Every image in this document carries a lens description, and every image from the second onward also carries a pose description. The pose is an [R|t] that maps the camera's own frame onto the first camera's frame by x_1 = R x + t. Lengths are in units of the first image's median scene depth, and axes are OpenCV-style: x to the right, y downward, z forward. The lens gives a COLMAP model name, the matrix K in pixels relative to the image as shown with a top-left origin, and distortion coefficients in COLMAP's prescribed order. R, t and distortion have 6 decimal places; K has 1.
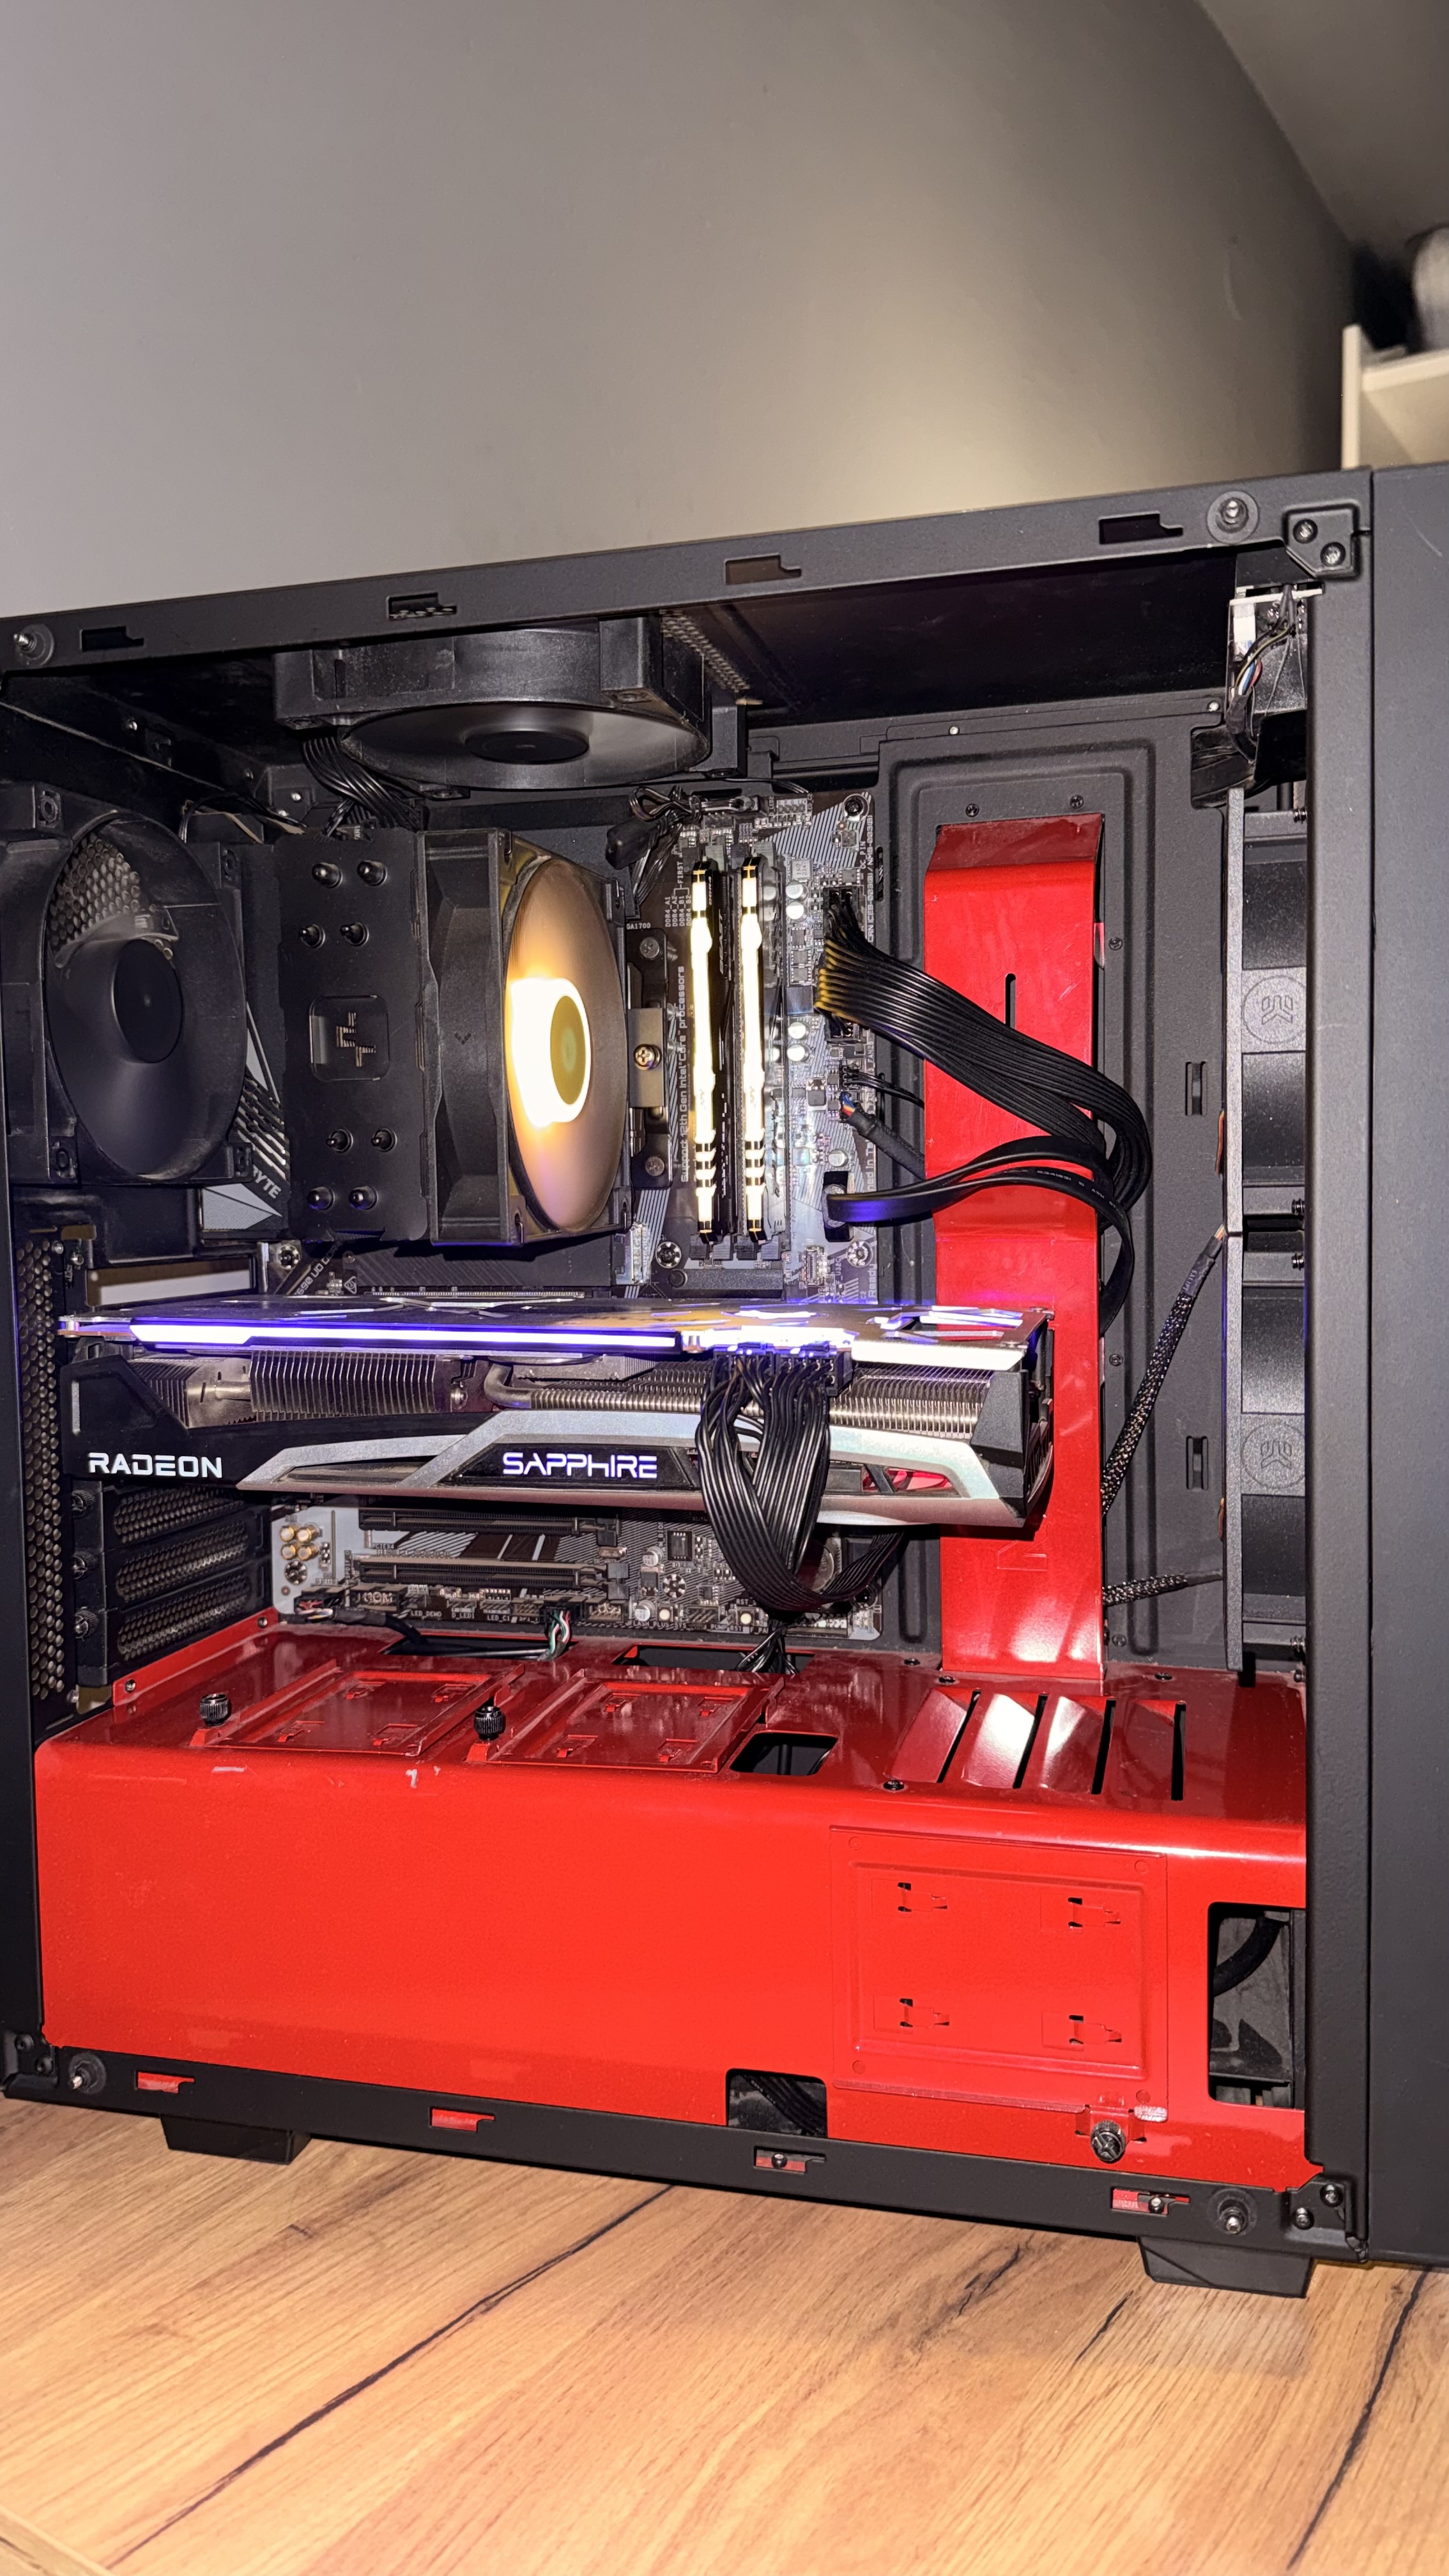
lens RADIAL K [[1844.6, 0, 725.5], [0, 1844.6, 1283.4], [0, 0, 1]] dist [0.047105, -0.047603]
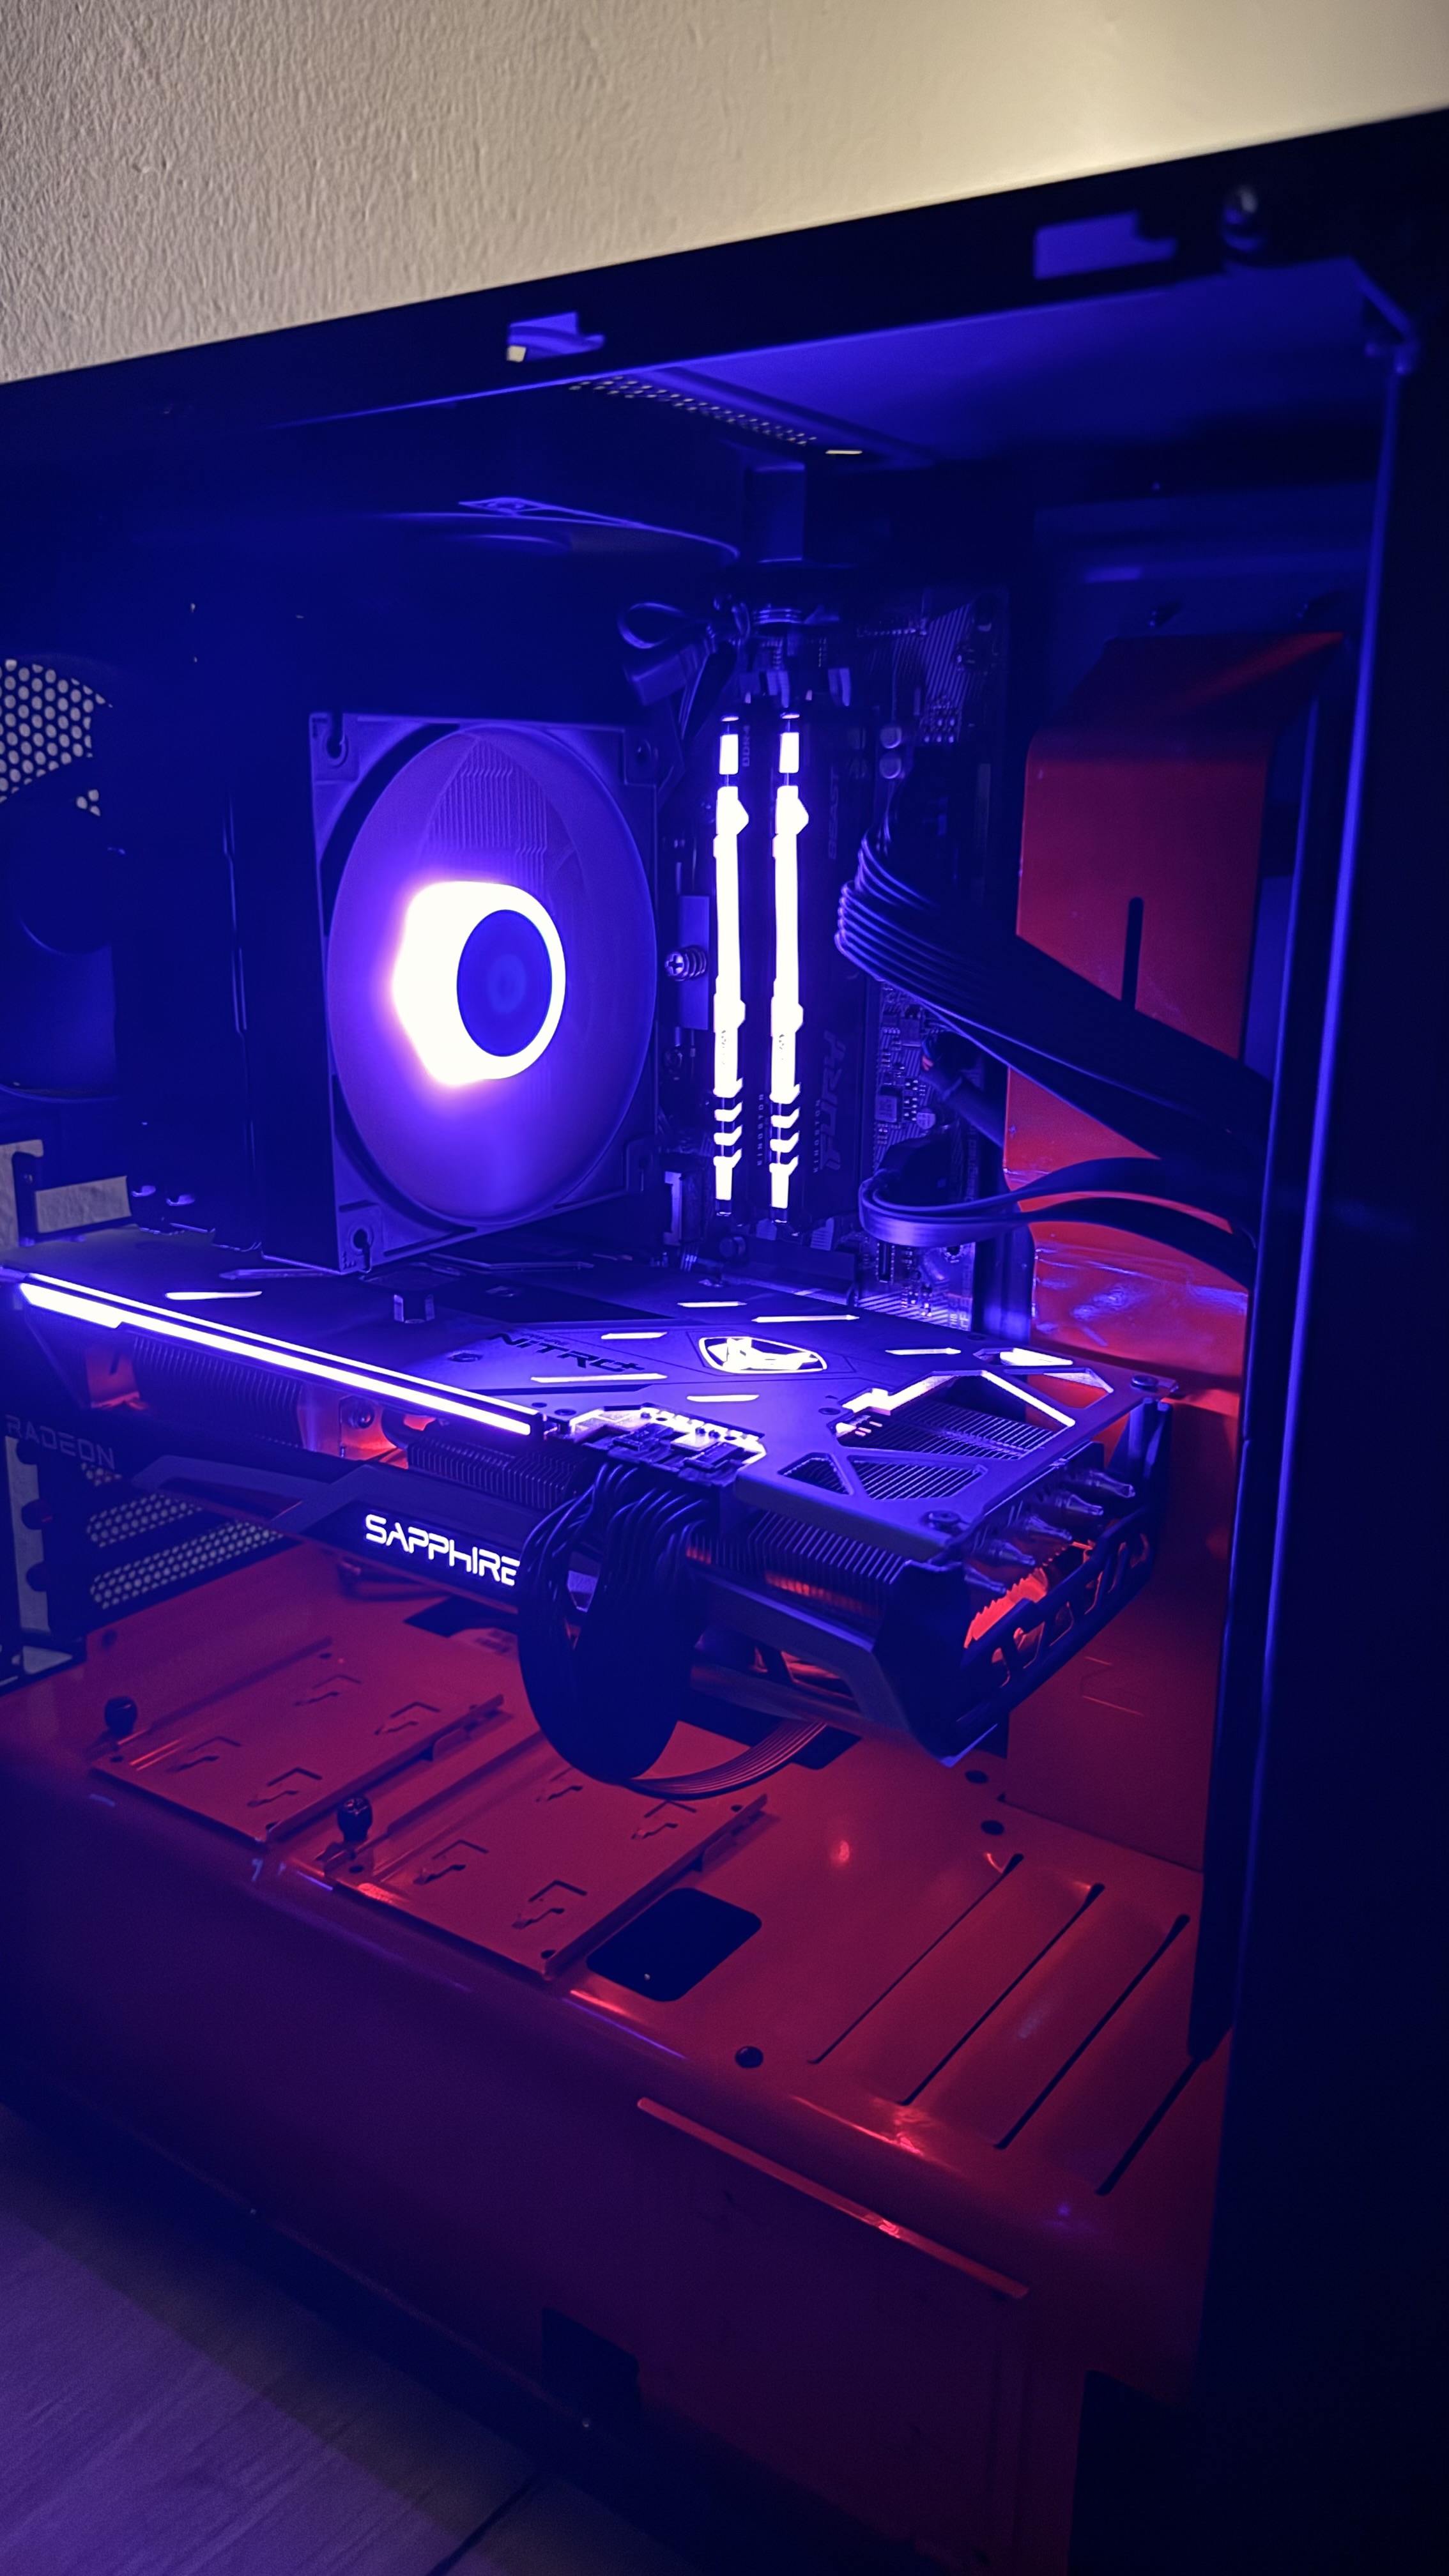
lens RADIAL K [[1844.6, 0, 700.7], [0, 1844.6, 1303.9], [0, 0, 1]] dist [0.047105, -0.047603]
pose [[0.934787, 0.119418, -0.334533, 0.257938], [-0.049219, 0.976255, 0.210961, -0.163998], [0.351782, -0.180738, 0.918468, 0.322692]]
